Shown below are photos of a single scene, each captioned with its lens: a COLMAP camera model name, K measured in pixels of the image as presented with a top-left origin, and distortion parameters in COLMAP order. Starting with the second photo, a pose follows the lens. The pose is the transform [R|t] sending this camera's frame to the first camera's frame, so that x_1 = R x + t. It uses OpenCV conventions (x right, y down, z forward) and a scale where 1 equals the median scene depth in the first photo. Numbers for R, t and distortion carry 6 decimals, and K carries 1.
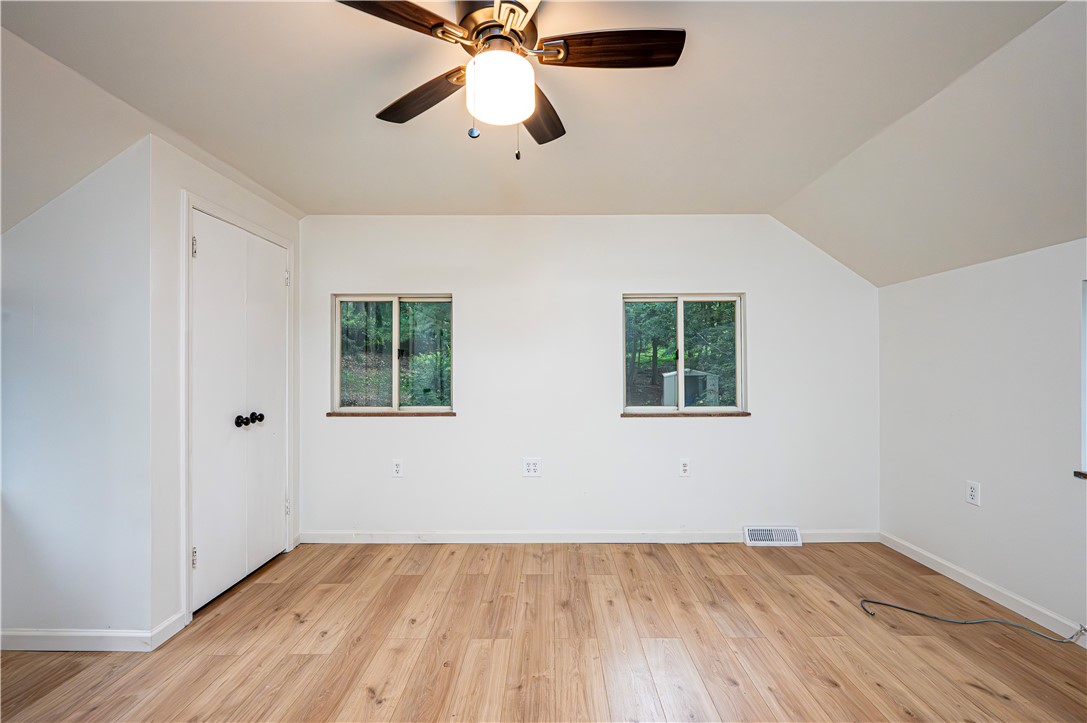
lens RADIAL K [[457.9, 0, 559.0], [0, 457.9, 364.3], [0, 0, 1]] dist [0.001165, -0.000086]
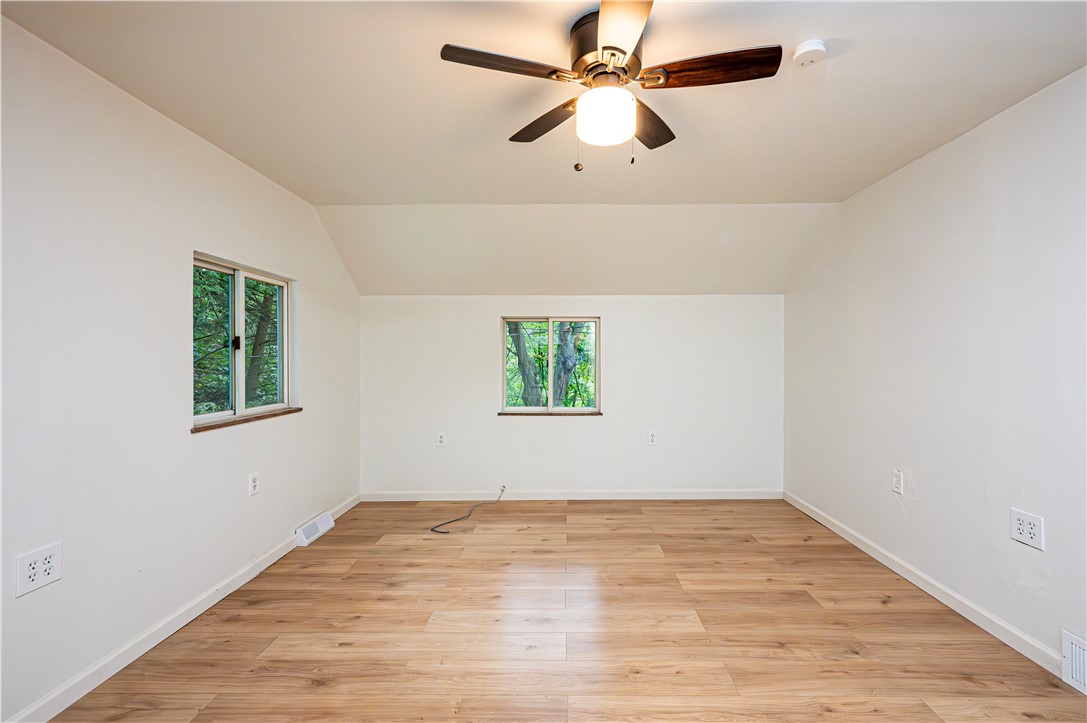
lens RADIAL K [[457.9, 0, 559.0], [0, 457.9, 364.3], [0, 0, 1]] dist [0.001165, -0.000086]
pose [[0.006649, -0.005836, 0.999961, -0.662080], [-0.010650, 0.999926, 0.005907, 0.005411], [-0.999921, -0.010689, 0.006587, 0.572165]]
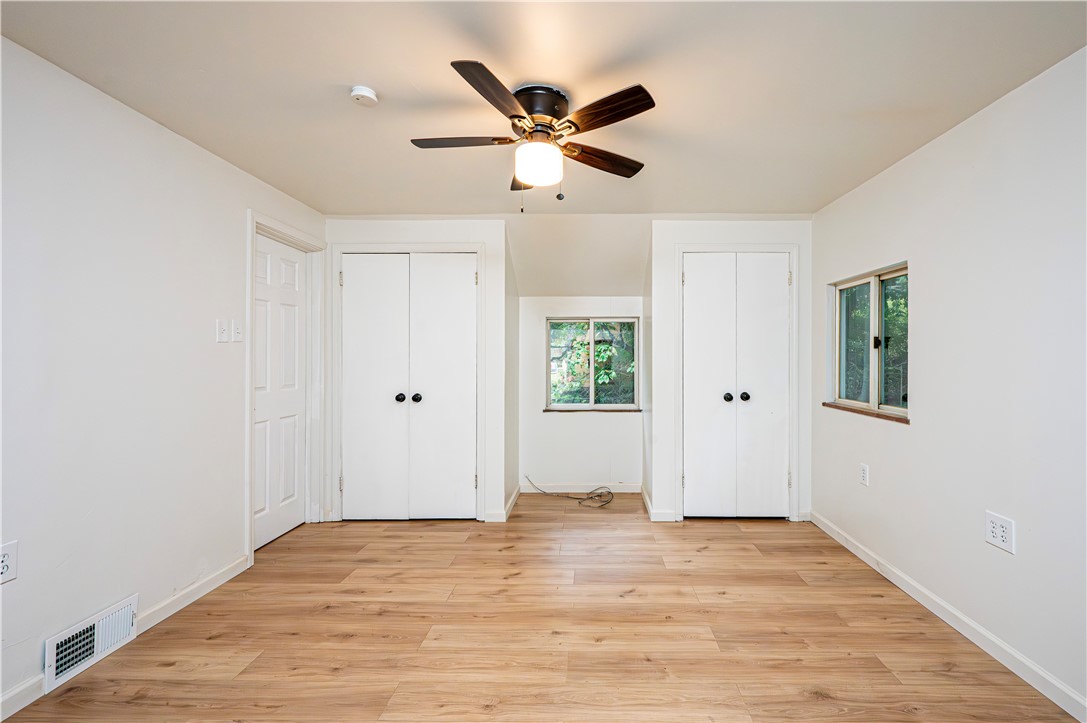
lens RADIAL K [[457.9, 0, 559.0], [0, 457.9, 364.3], [0, 0, 1]] dist [0.001165, -0.000086]
pose [[-0.040417, 0.021052, -0.998961, 0.672671], [0.006749, 0.999761, 0.020796, -0.004697], [0.999160, -0.005901, -0.040550, 0.578749]]
